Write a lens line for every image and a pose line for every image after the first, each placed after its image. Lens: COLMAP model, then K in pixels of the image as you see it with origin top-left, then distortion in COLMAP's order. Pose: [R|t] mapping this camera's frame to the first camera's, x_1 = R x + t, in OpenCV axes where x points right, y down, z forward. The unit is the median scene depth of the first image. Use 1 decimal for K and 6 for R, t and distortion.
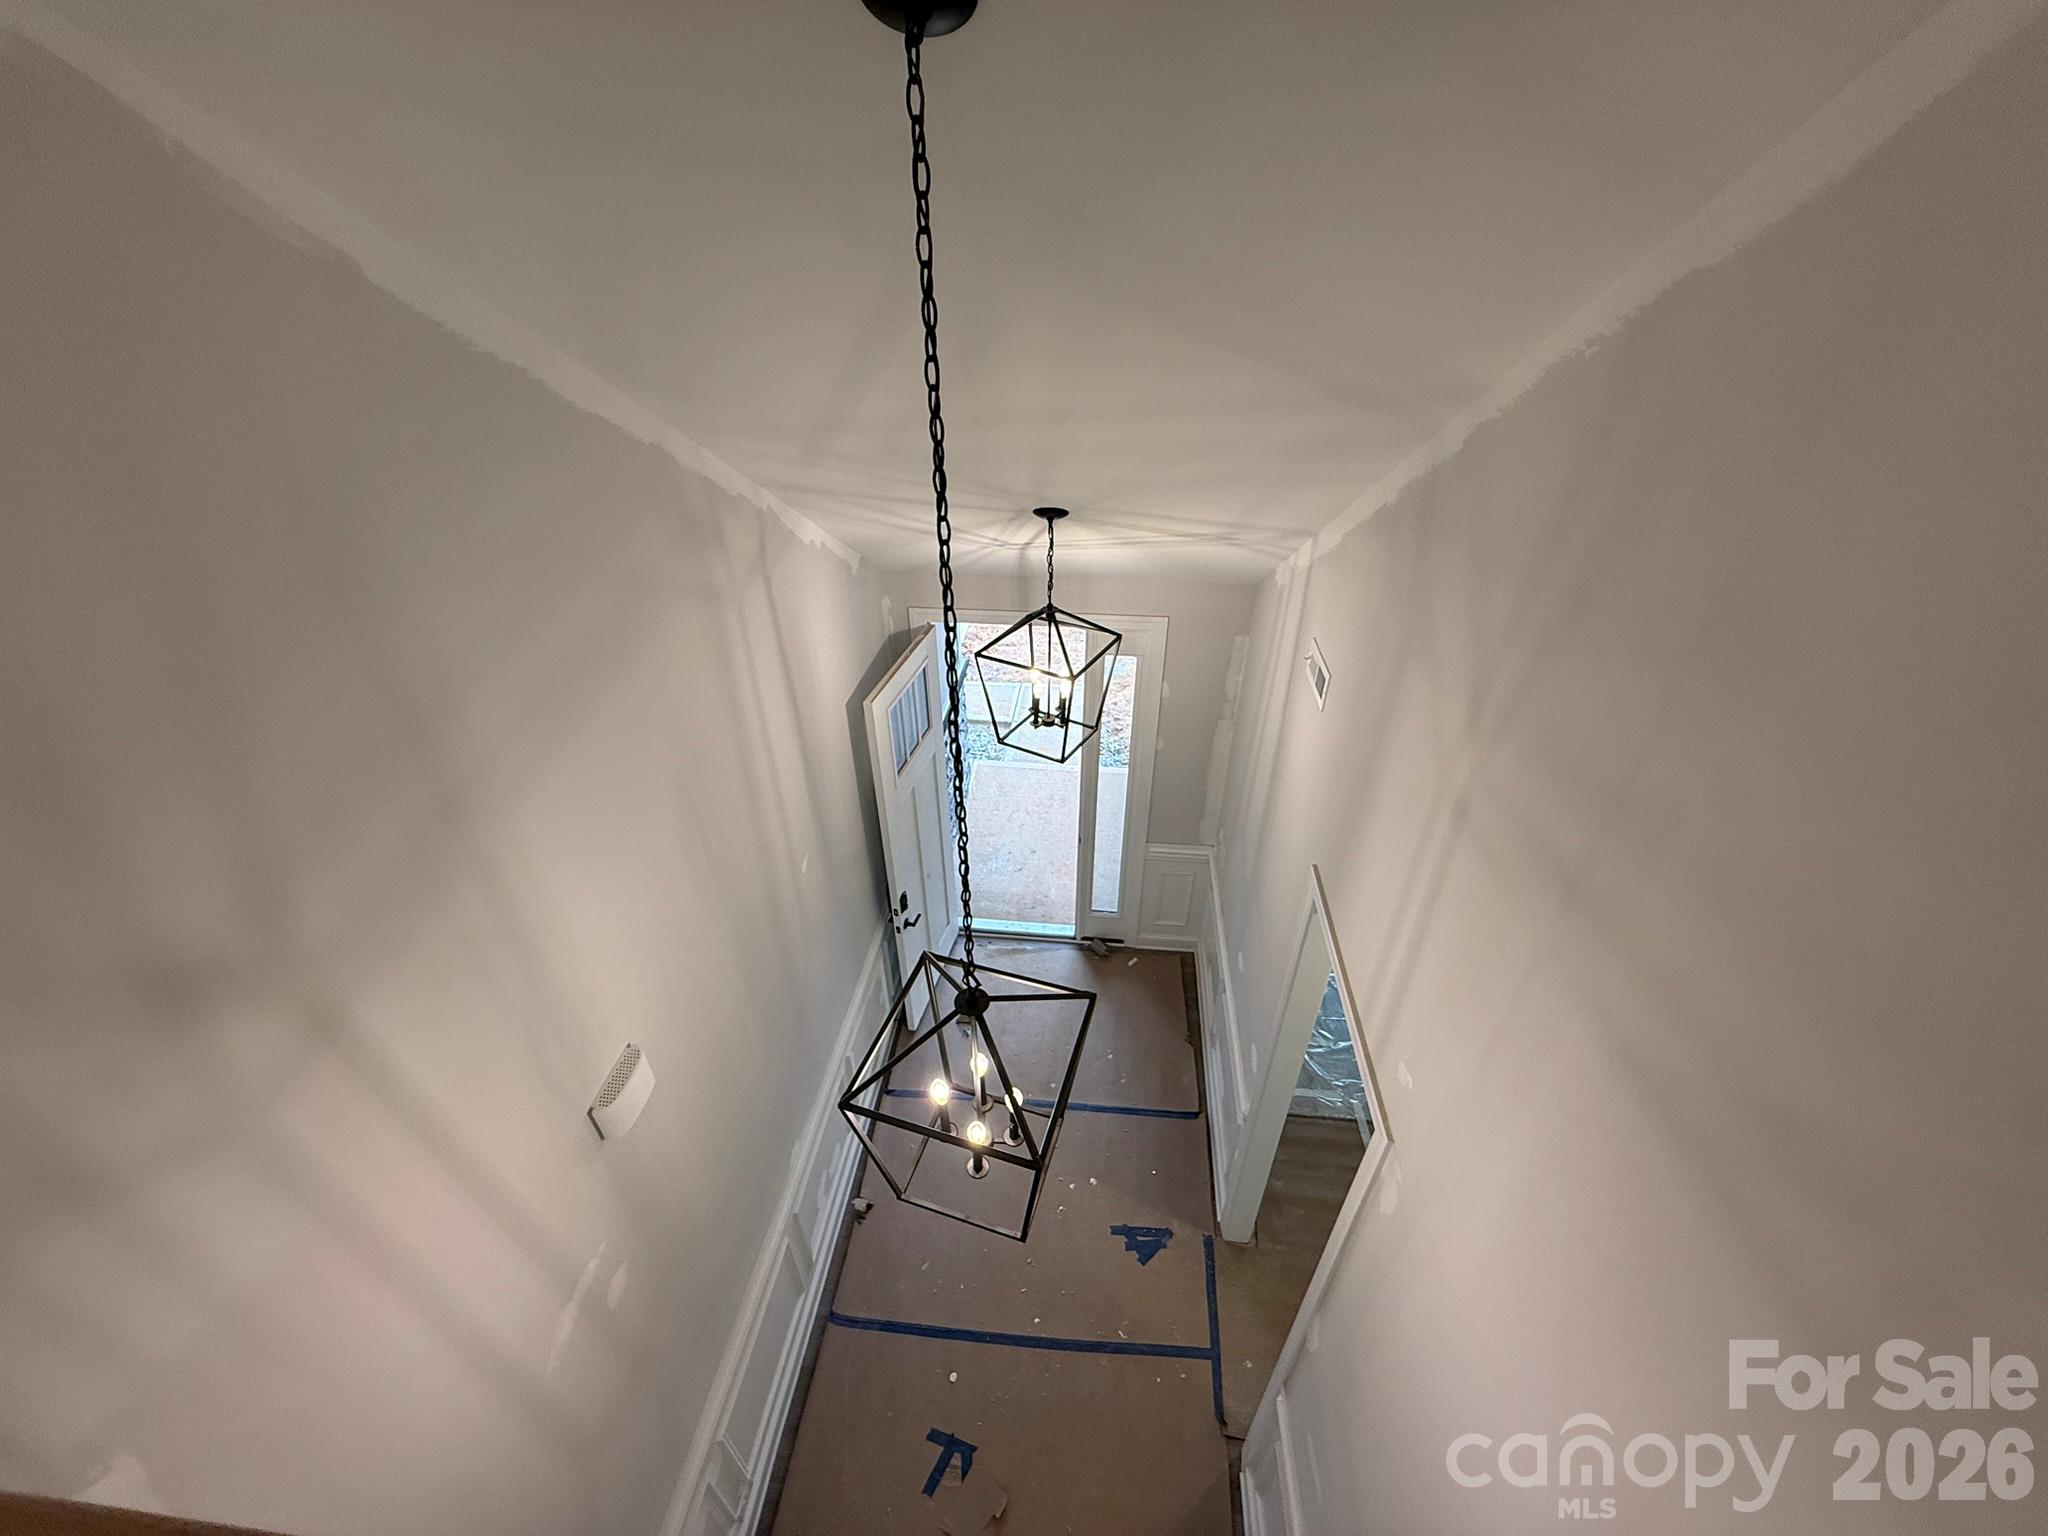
lens RADIAL K [[812.9, 0, 1016.7], [0, 812.9, 766.0], [0, 0, 1]] dist [-0.001358, -0.000190]
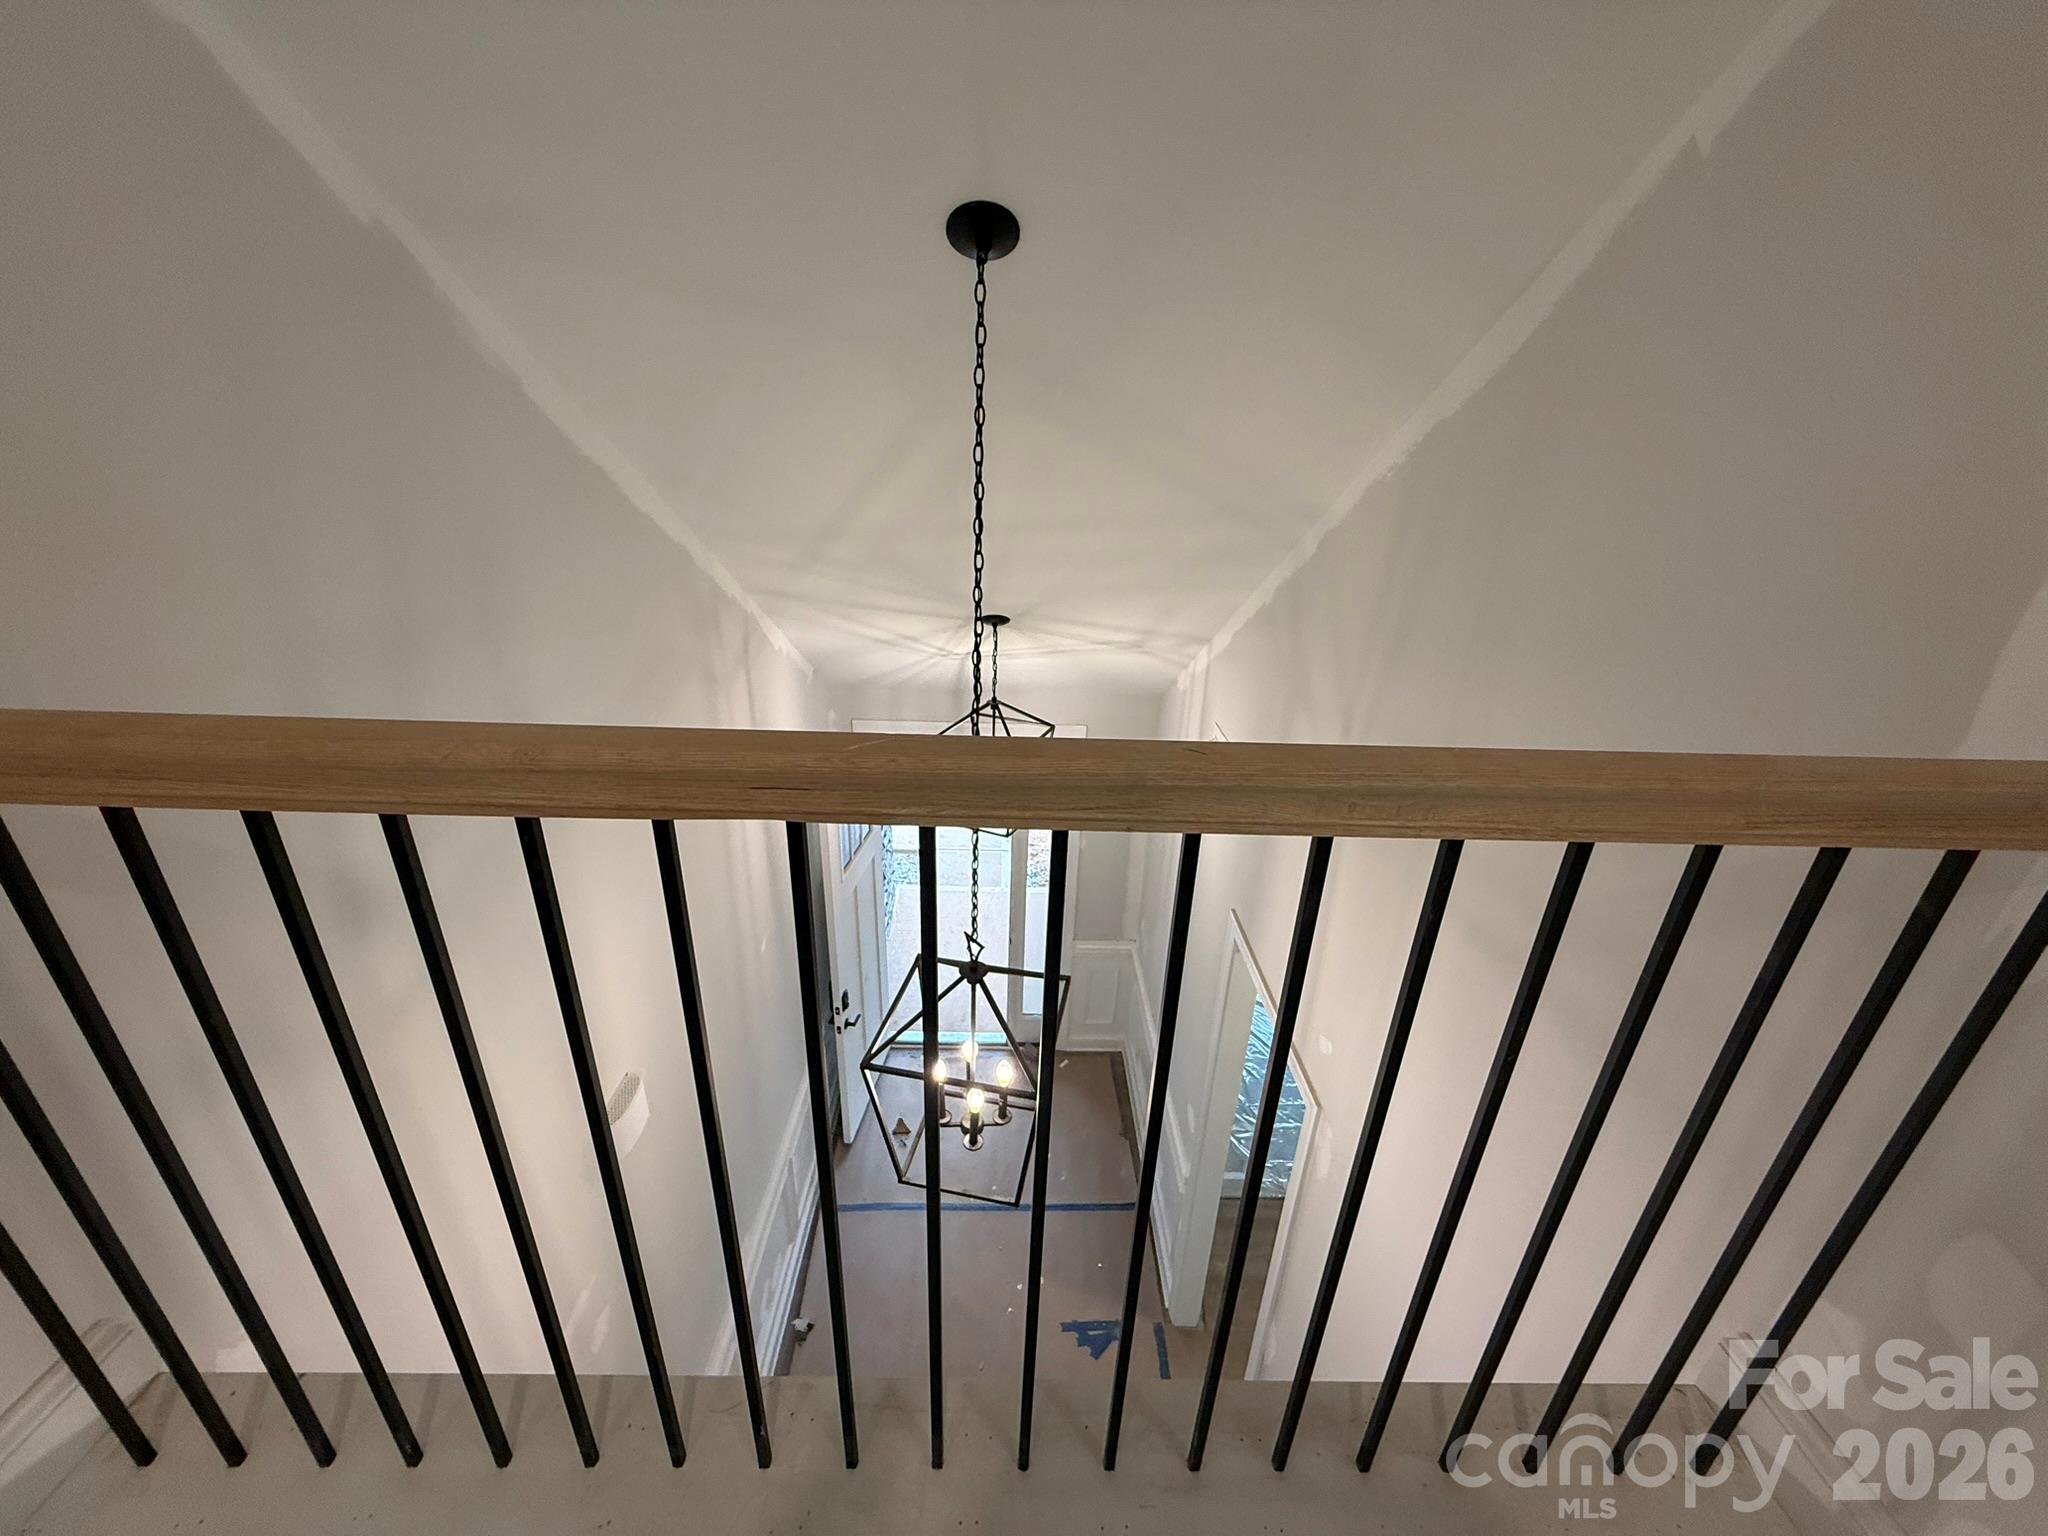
lens RADIAL K [[812.9, 0, 1016.7], [0, 812.9, 766.0], [0, 0, 1]] dist [-0.001358, -0.000190]
pose [[0.992344, -0.010397, 0.123068, -0.067782], [0.033755, 0.981344, -0.189276, 0.112363], [-0.118804, 0.191981, 0.974181, -0.110754]]
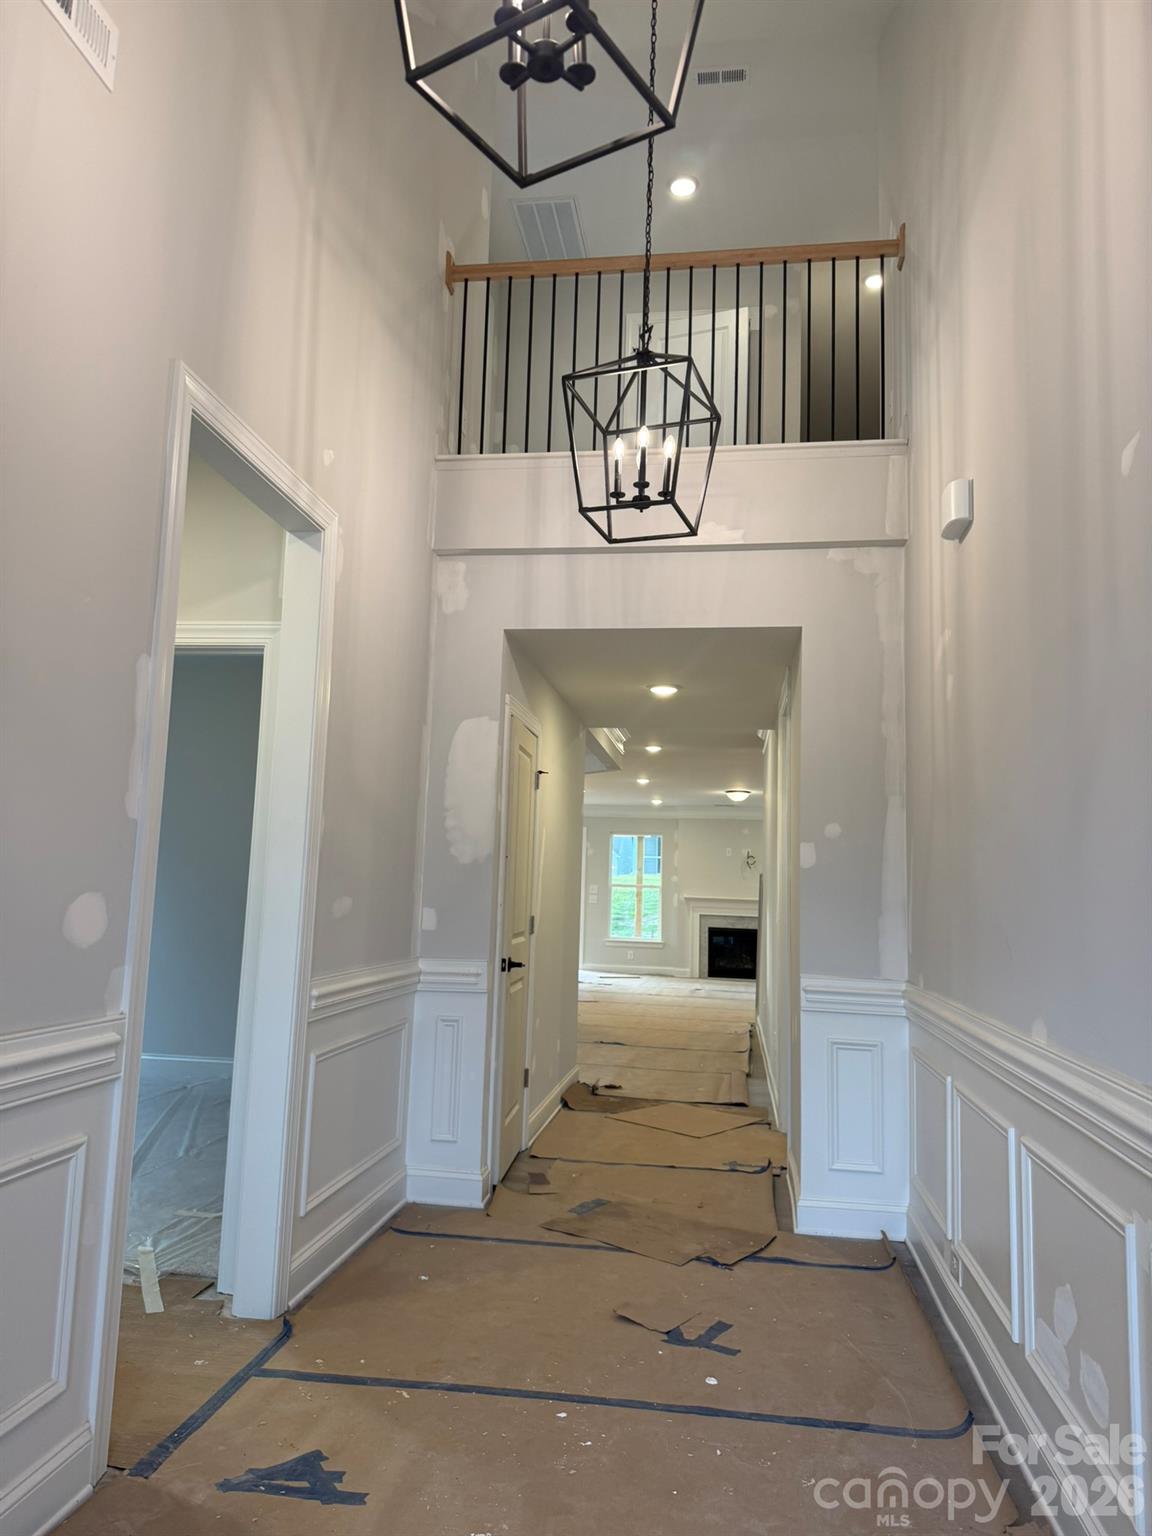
lens RADIAL K [[1091.7, 0, 576.0], [0, 1091.7, 768.0], [0, 0, 1]] dist [-0.000808, -0.000717]
pose [[-0.999492, -0.008874, 0.030607, -0.001527], [0.006329, 0.886030, 0.463585, 0.002116], [-0.031232, 0.463544, -0.885524, 1.685901]]
